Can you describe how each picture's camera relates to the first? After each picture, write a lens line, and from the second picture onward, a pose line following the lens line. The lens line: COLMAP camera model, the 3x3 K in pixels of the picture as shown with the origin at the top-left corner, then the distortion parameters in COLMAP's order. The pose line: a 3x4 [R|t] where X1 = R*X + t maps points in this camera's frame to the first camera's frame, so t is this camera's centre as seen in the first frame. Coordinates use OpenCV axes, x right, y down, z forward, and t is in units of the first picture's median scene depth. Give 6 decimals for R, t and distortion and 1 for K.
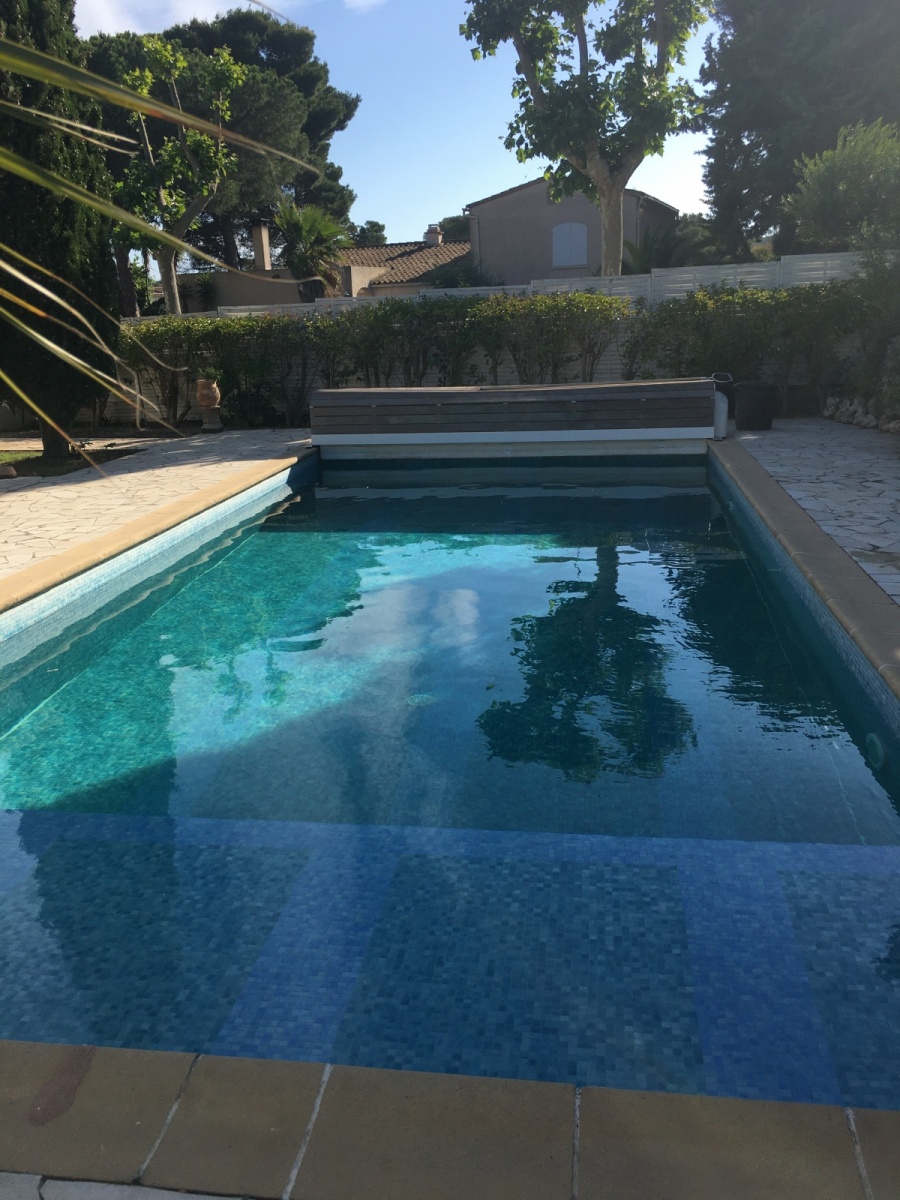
lens RADIAL K [[1014.0, 0, 454.4], [0, 1014.0, 596.5], [0, 0, 1]] dist [0.080542, -0.112017]
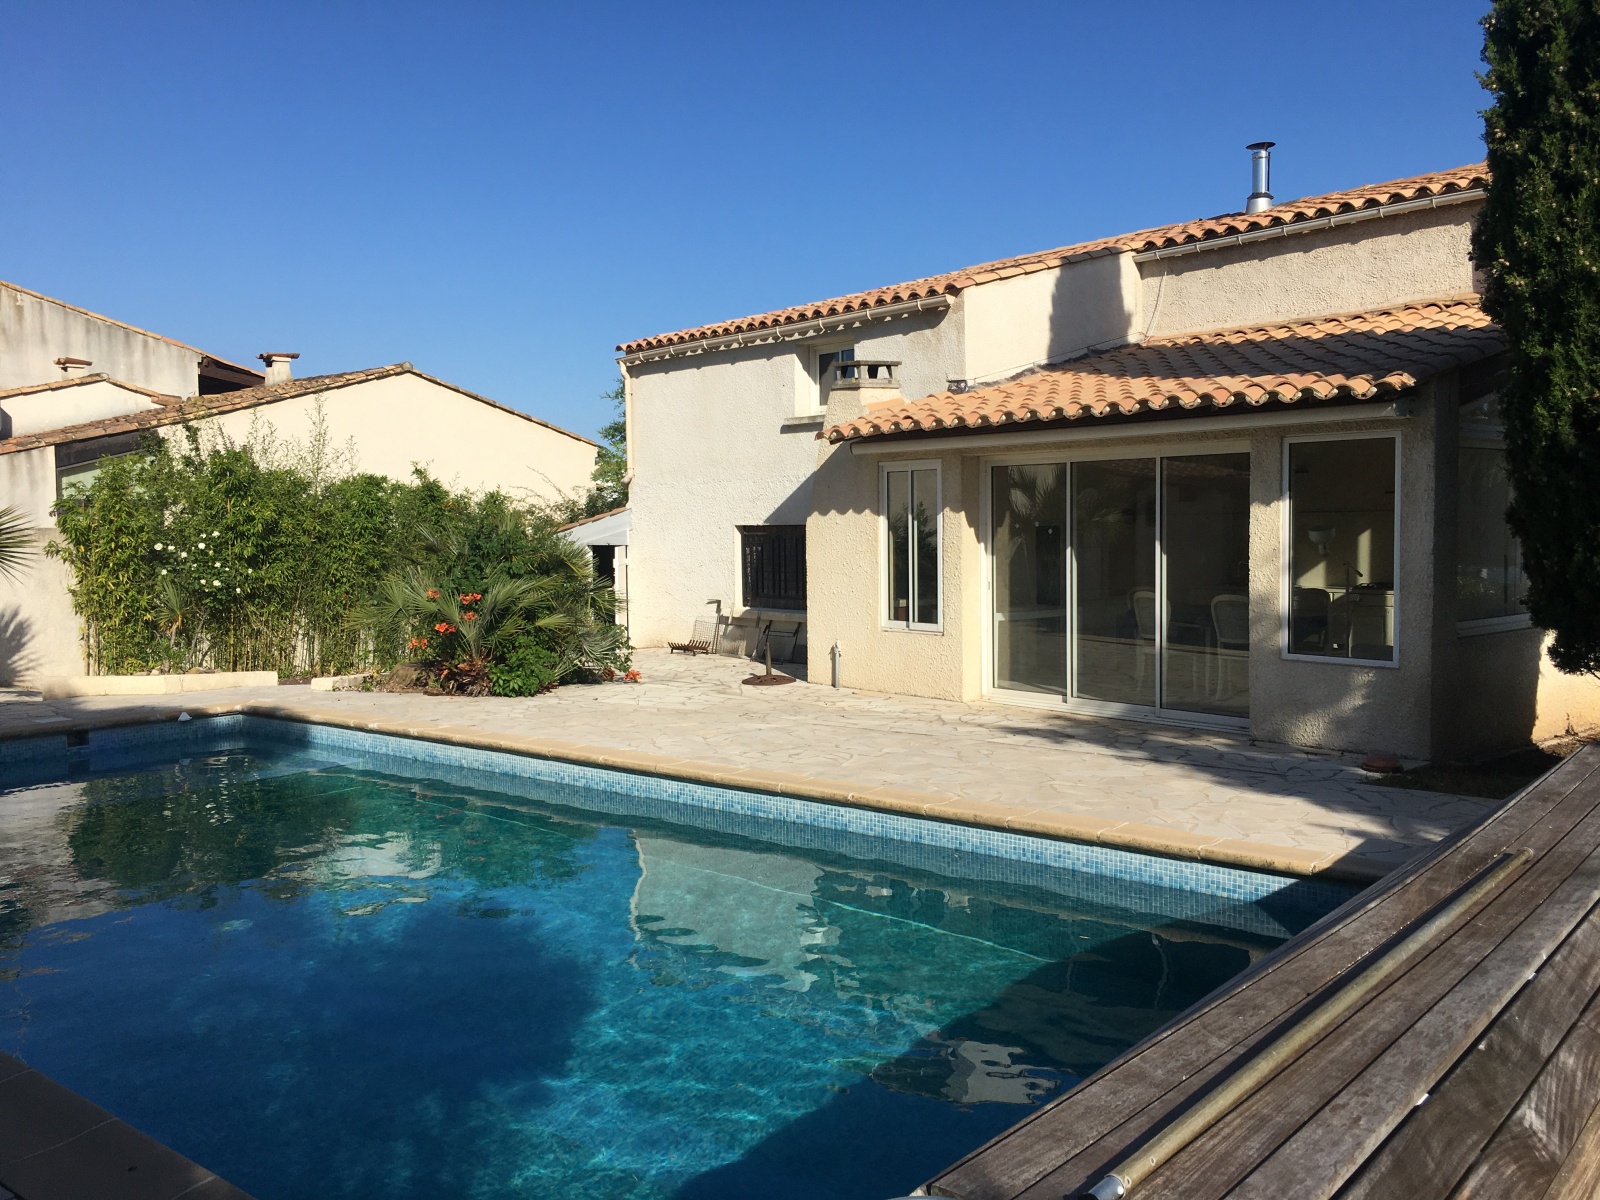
lens RADIAL K [[1352.1, 0, 800.0], [0, 1352.1, 600.0], [0, 0, 1]] dist [0.080542, -0.112017]
pose [[-0.507967, 0.091607, -0.856491, 0.262753], [-0.204550, 0.953058, 0.223250, -0.205467], [0.836737, 0.288599, -0.465384, 0.685754]]
